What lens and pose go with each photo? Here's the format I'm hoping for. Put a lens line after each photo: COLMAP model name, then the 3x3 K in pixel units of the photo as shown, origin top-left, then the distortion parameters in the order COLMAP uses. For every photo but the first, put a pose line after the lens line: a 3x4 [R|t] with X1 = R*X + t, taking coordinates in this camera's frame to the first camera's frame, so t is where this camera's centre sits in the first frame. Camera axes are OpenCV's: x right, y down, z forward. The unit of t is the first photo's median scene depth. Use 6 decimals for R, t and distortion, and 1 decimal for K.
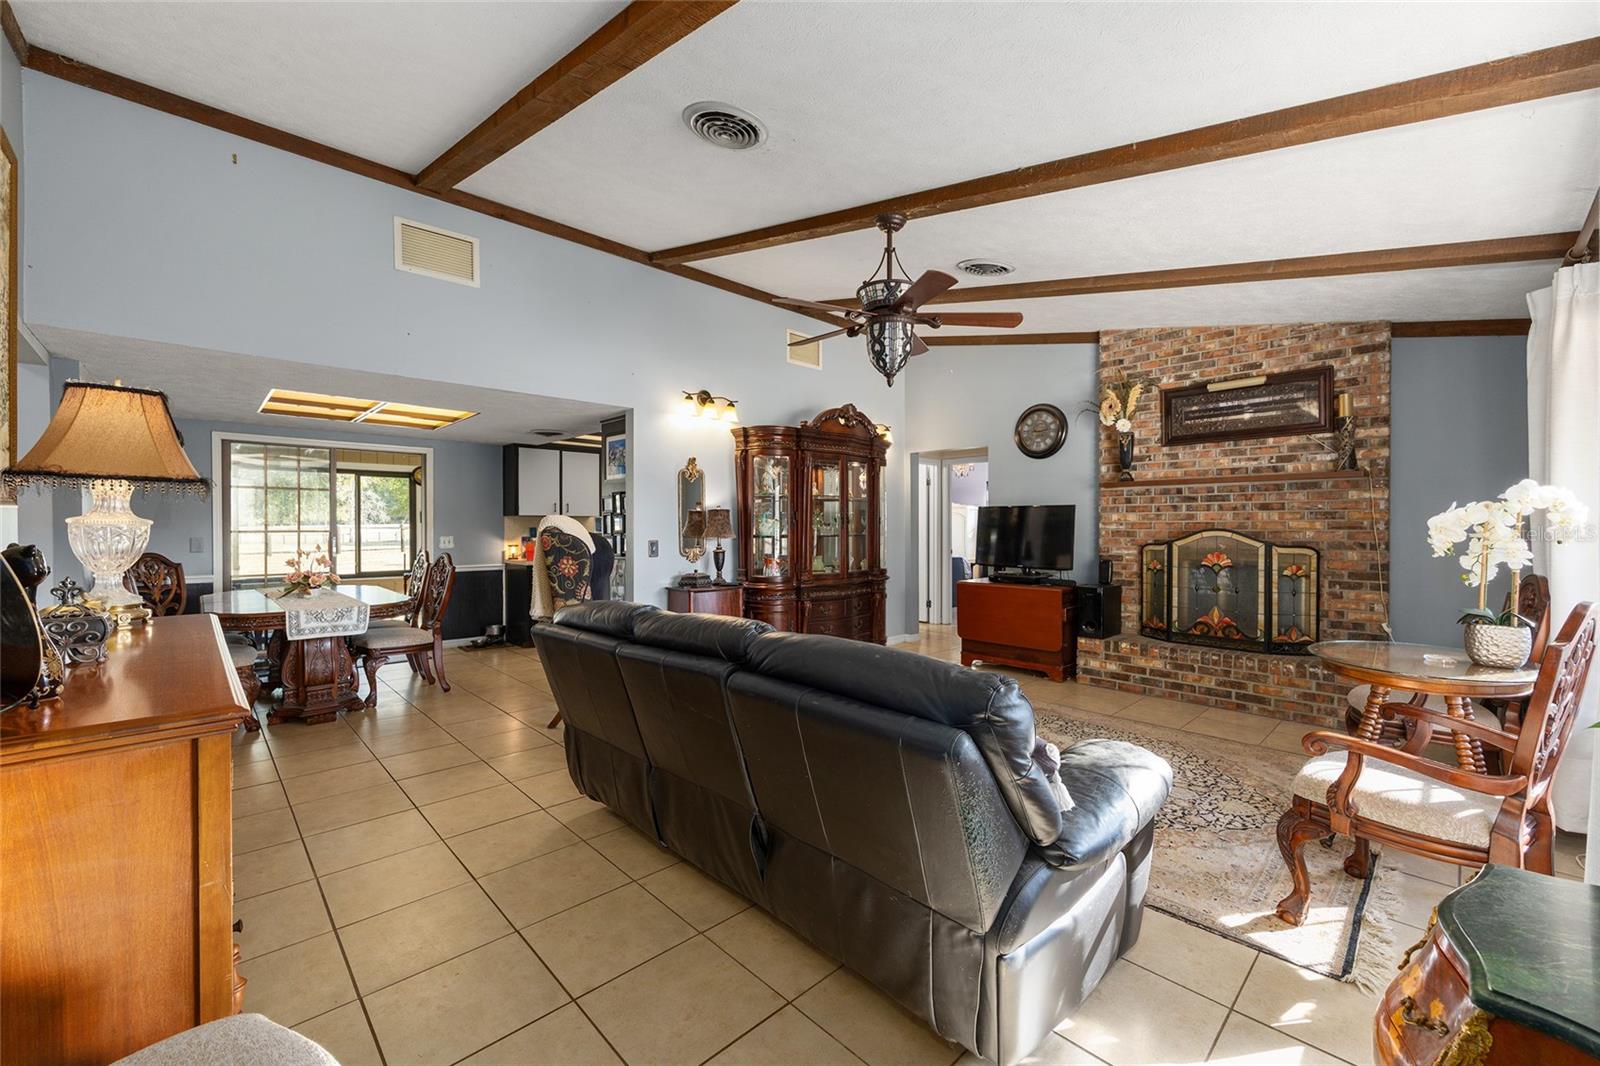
lens RADIAL K [[641.3, 0, 803.1], [0, 641.3, 530.7], [0, 0, 1]] dist [-0.002190, 0.000734]
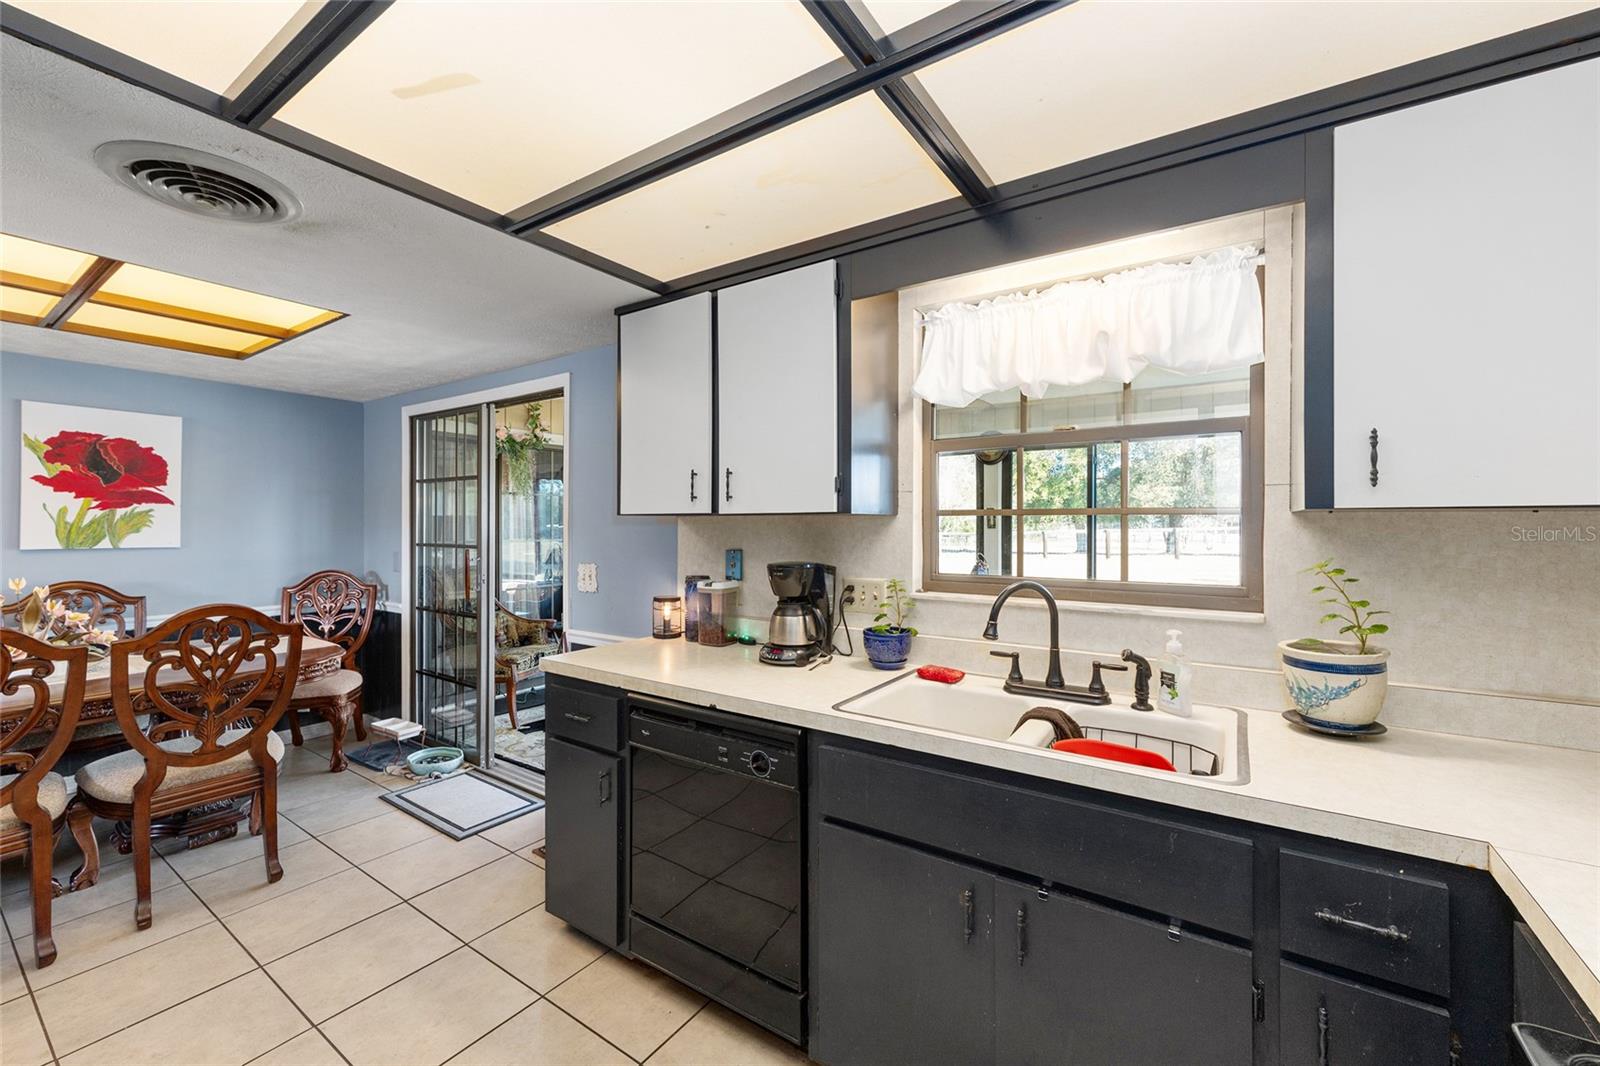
lens RADIAL K [[643.6, 0, 803.6], [0, 643.6, 523.1], [0, 0, 1]] dist [-0.001637, 0.000593]
pose [[0.208464, -0.002260, -0.978027, -0.116250], [-0.009351, 0.999947, -0.004304, -0.025493], [0.977985, 0.010043, 0.208432, 1.392047]]
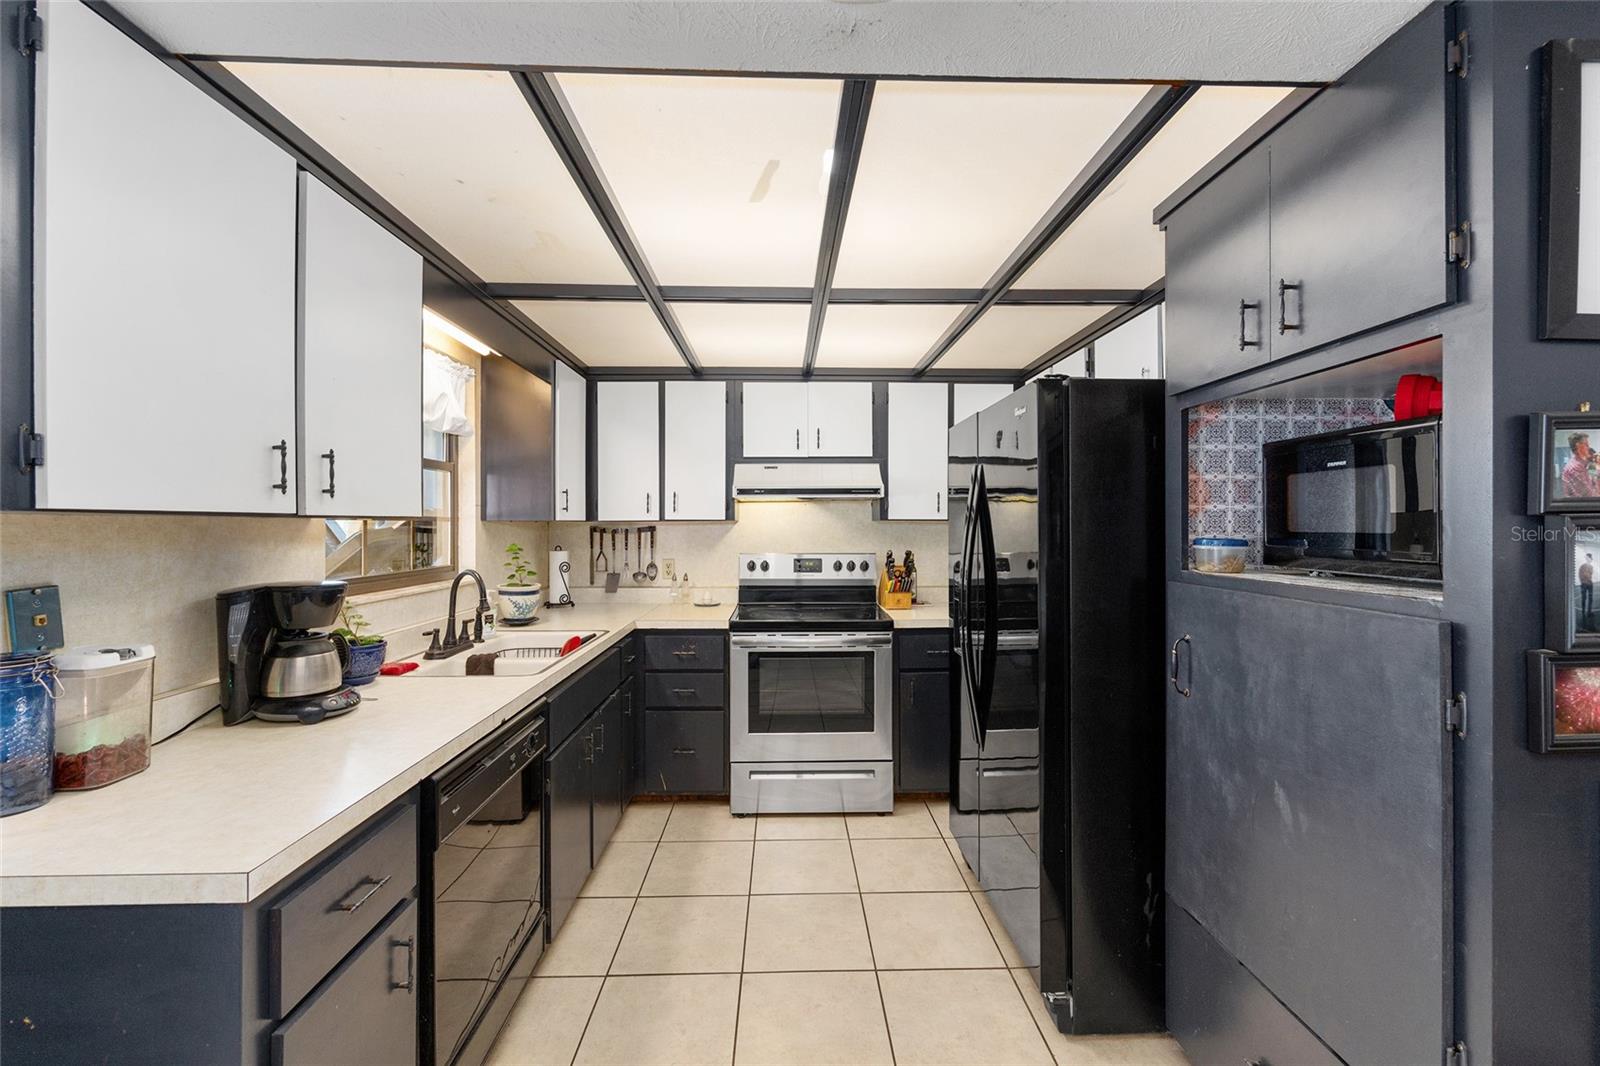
lens RADIAL K [[643.6, 0, 803.6], [0, 643.6, 523.1], [0, 0, 1]] dist [-0.001637, 0.000593]
pose [[0.669994, 0.001594, 0.742365, -0.593699], [0.006104, 0.999952, -0.007656, -0.026033], [-0.742342, 0.009661, 0.669952, 1.089544]]
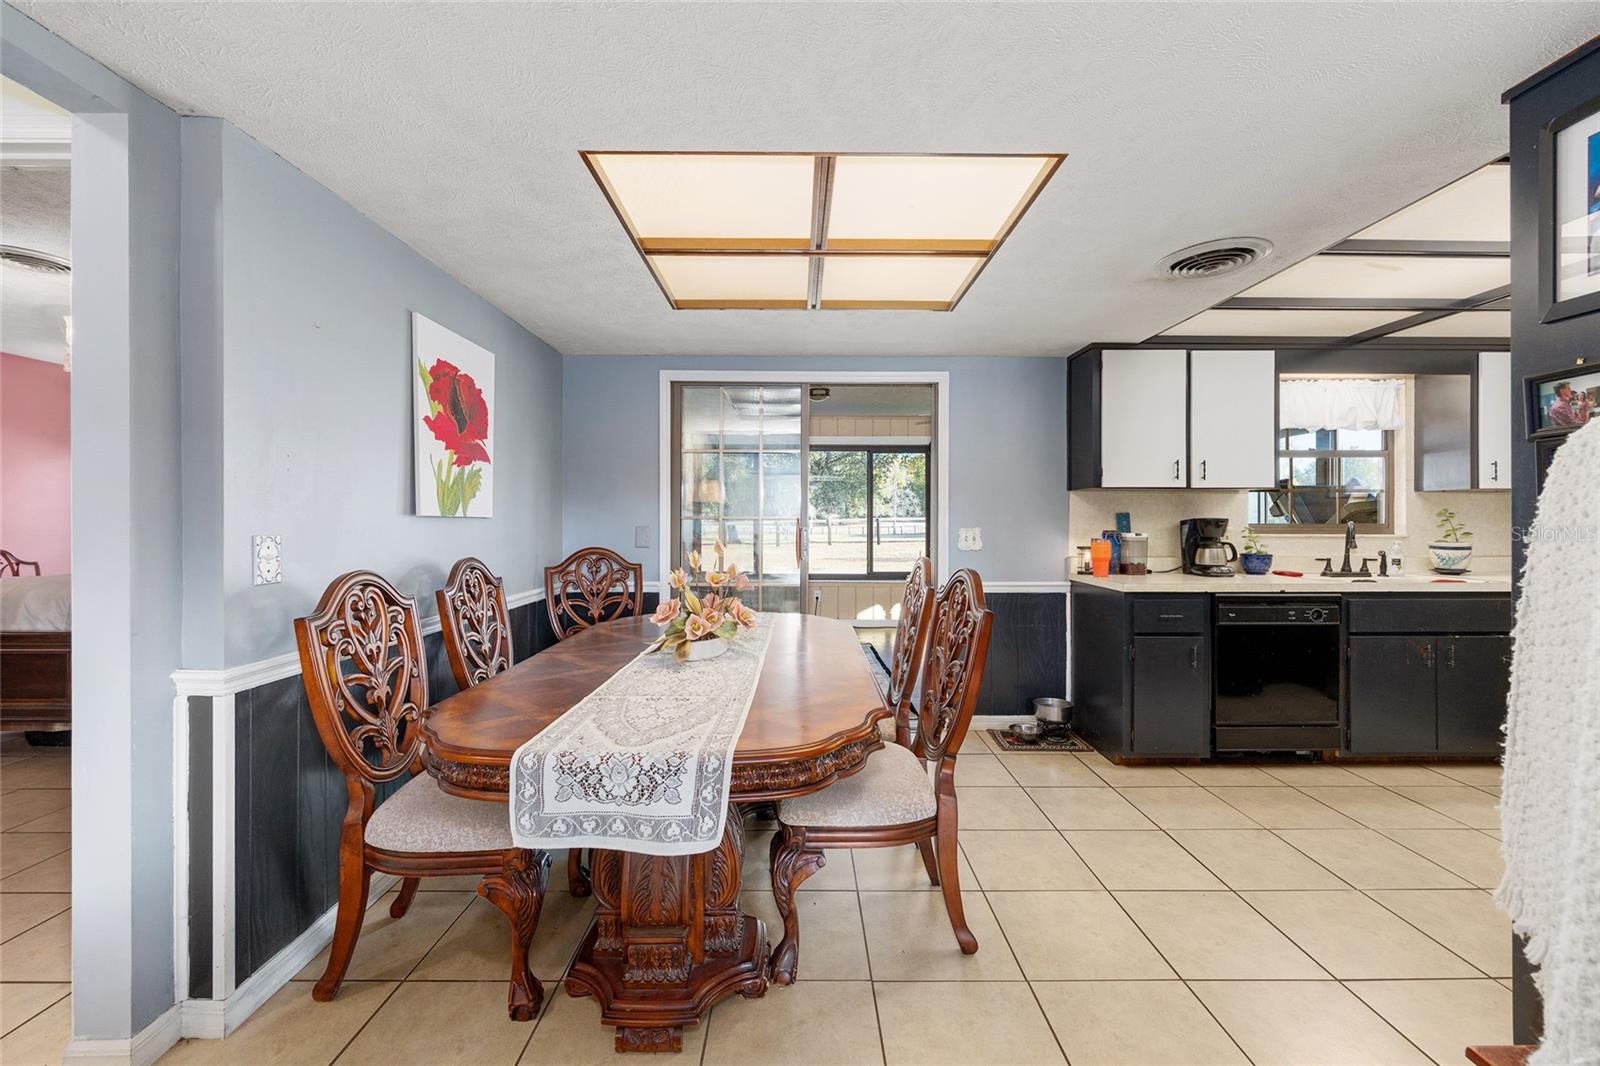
lens RADIAL K [[643.6, 0, 803.6], [0, 643.6, 523.1], [0, 0, 1]] dist [-0.001637, 0.000593]
pose [[0.725097, 0.003670, -0.688637, -0.364153], [-0.006561, 0.999977, -0.001579, 0.008236], [0.688615, 0.005663, 0.725105, 0.653269]]
